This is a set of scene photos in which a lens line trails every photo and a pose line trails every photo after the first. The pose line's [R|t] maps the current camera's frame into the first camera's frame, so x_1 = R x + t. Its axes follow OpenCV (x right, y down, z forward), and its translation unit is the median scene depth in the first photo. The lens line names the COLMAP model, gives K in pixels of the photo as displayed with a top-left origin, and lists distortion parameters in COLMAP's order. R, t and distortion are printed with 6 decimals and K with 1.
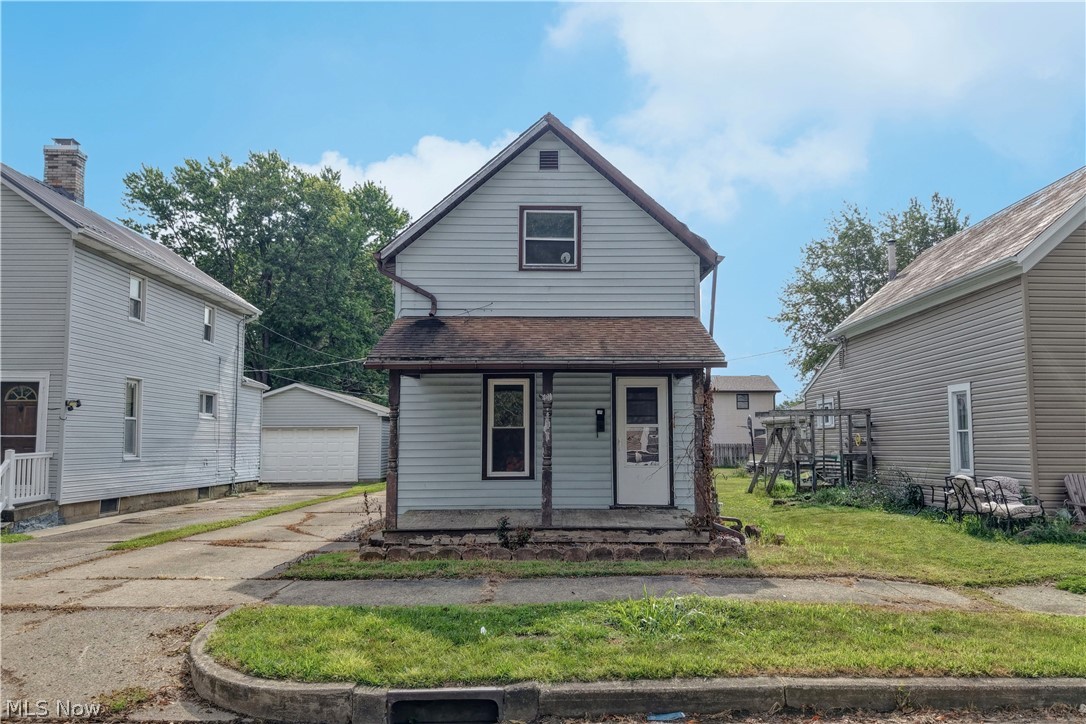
lens RADIAL K [[891.5, 0, 574.8], [0, 891.5, 354.3], [0, 0, 1]] dist [0.008619, -0.006313]
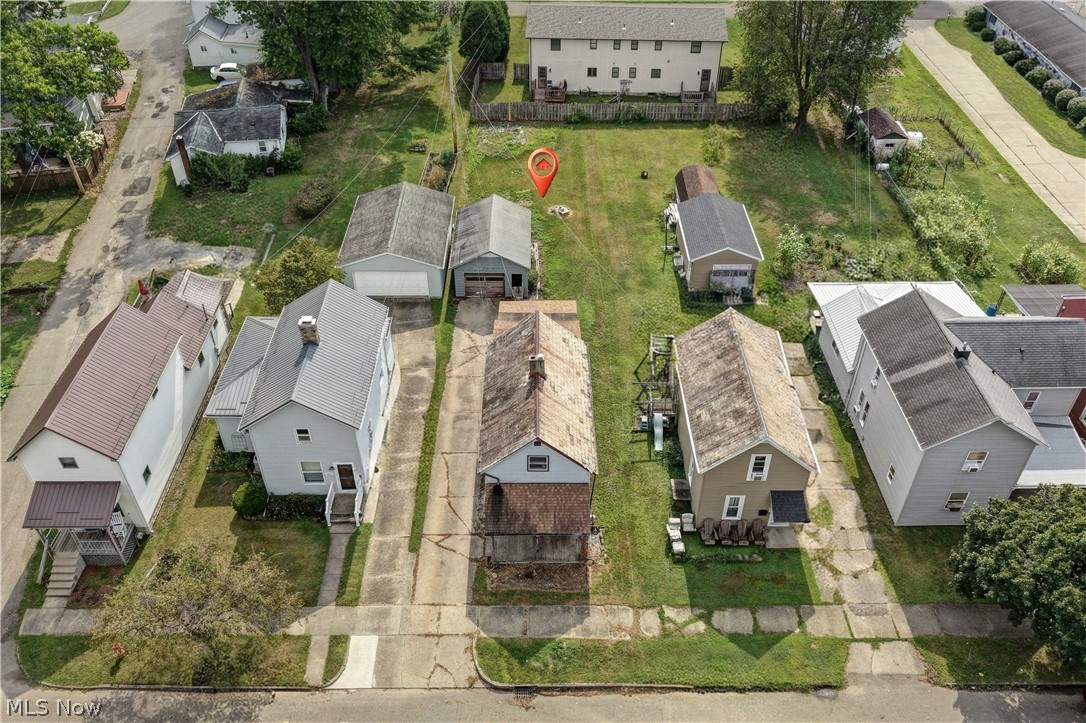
lens RADIAL K [[874.6, 0, 543.0], [0, 874.6, 361.5], [0, 0, 1]] dist [0.048131, -0.001010]
pose [[0.999808, 0.012214, -0.015331, 0.027499], [0.002283, 0.704245, 0.709953, -2.351357], [0.019468, -0.709852, 0.704082, -0.735222]]
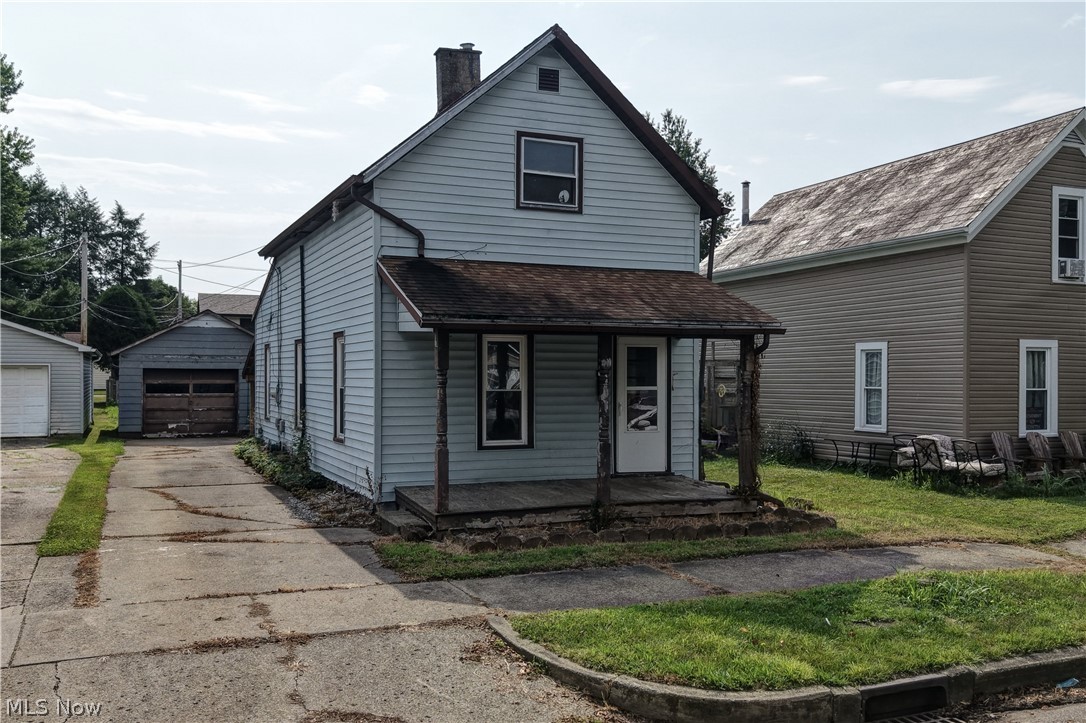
lens RADIAL K [[1047.0, 0, 597.6], [0, 1047.0, 387.6], [0, 0, 1]] dist [0.005908, -0.010771]
pose [[0.919112, 0.000762, 0.393995, -0.388597], [-0.045625, 0.993477, 0.104512, -0.031111], [-0.391345, -0.114034, 0.913151, 0.025672]]
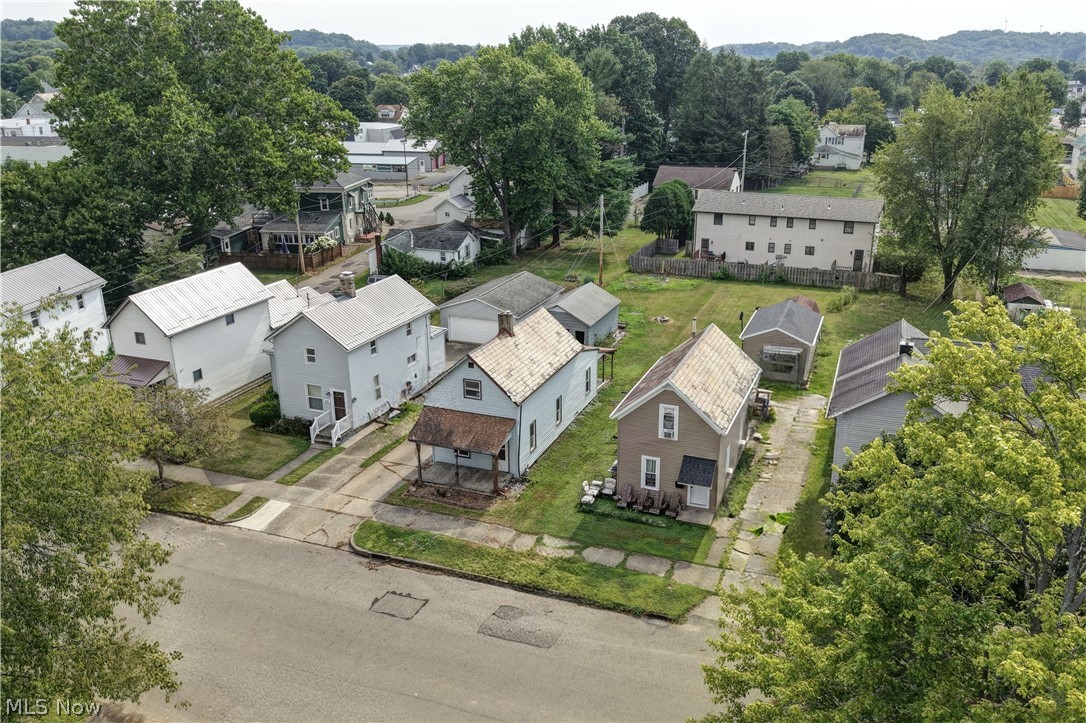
lens RADIAL K [[862.6, 0, 563.6], [0, 862.6, 363.4], [0, 0, 1]] dist [0.131512, -0.246029]
pose [[0.925611, 0.123606, -0.357722, 1.343615], [0.039139, 0.908838, 0.415308, -1.461666], [0.376446, -0.398415, 0.836393, -1.376128]]
